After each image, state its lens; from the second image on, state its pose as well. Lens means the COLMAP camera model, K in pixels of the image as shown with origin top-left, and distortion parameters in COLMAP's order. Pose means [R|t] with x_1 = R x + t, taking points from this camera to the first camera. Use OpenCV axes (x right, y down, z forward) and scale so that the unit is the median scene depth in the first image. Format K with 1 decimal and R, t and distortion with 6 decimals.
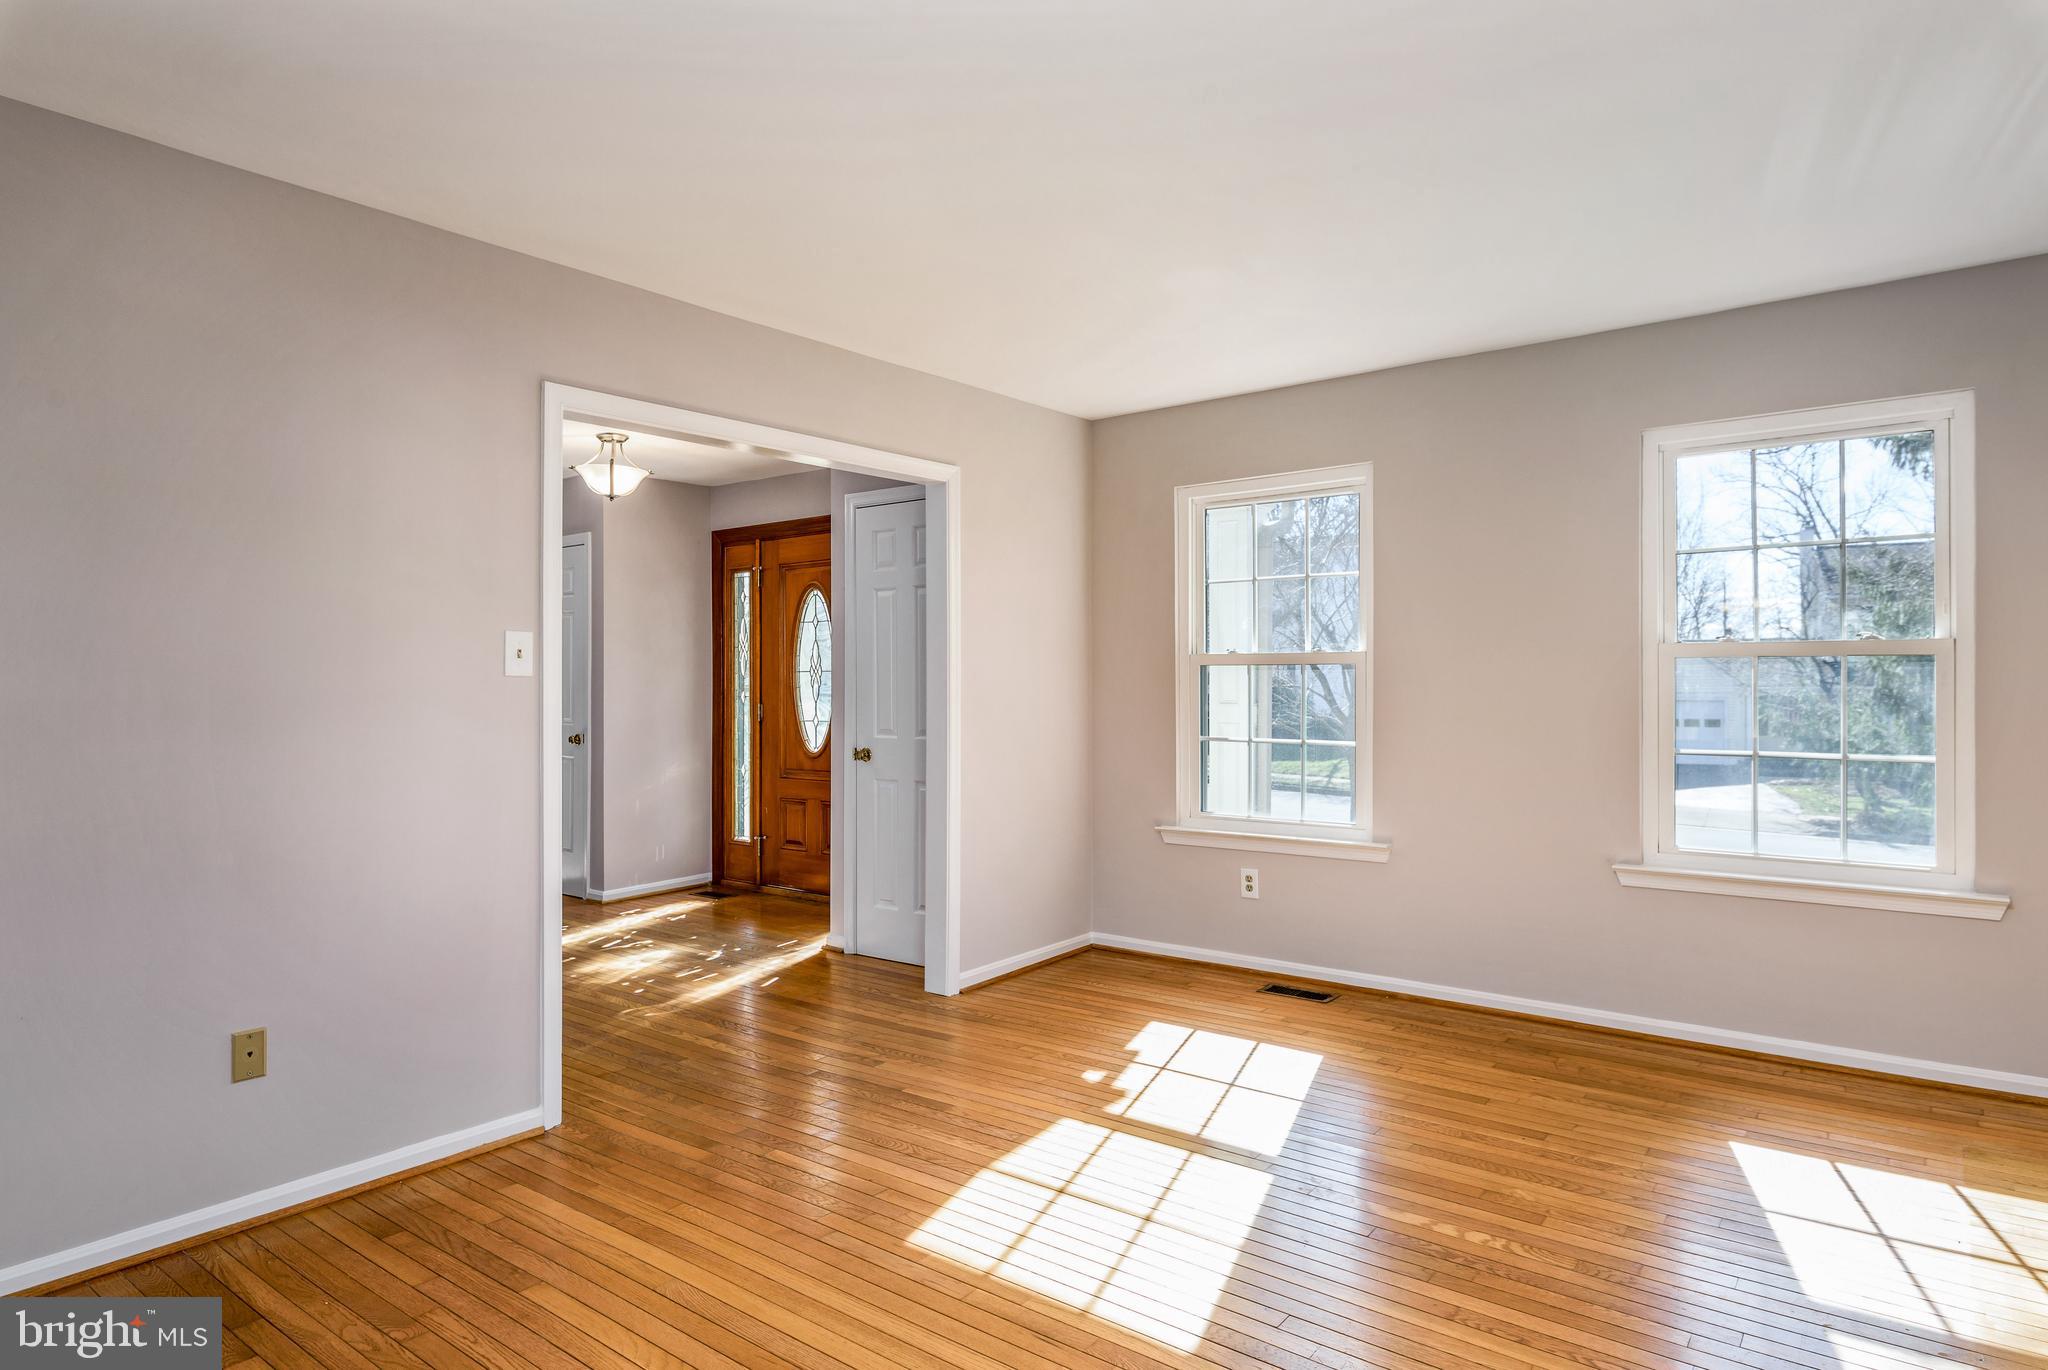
lens RADIAL K [[1138.2, 0, 1037.4], [0, 1138.2, 679.8], [0, 0, 1]] dist [0.002214, 0.001486]
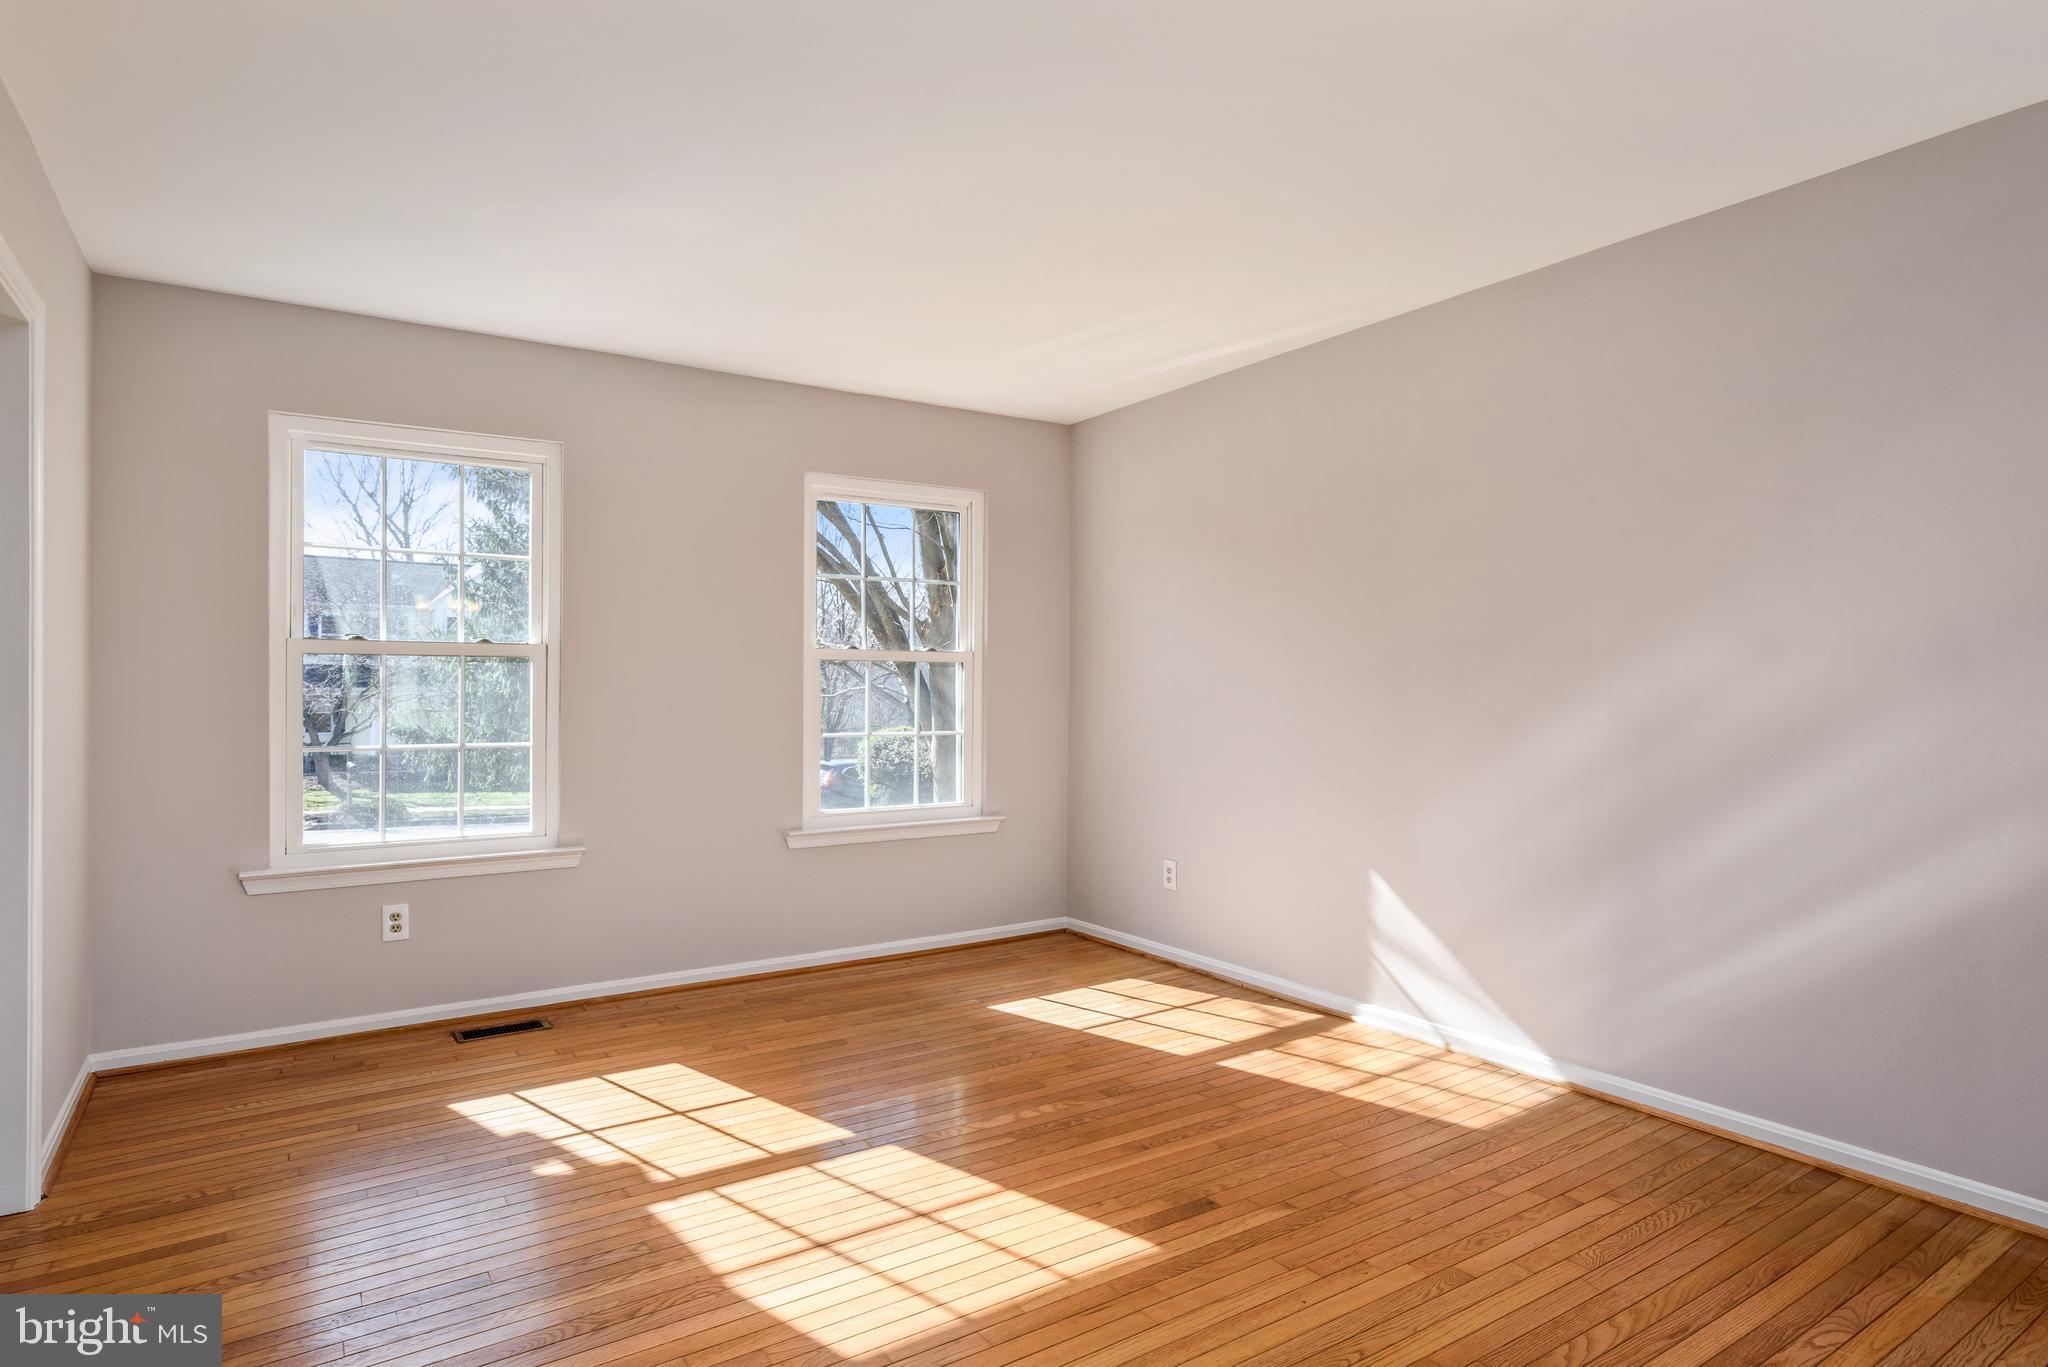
lens RADIAL K [[1109.1, 0, 1022.1], [0, 1109.1, 681.8], [0, 0, 1]] dist [-0.000790, 0.002459]
pose [[0.334506, 0.004255, 0.942384, -0.507096], [-0.009329, 0.999956, -0.001204, 0.002817], [-0.942347, -0.008389, 0.334531, 0.377878]]
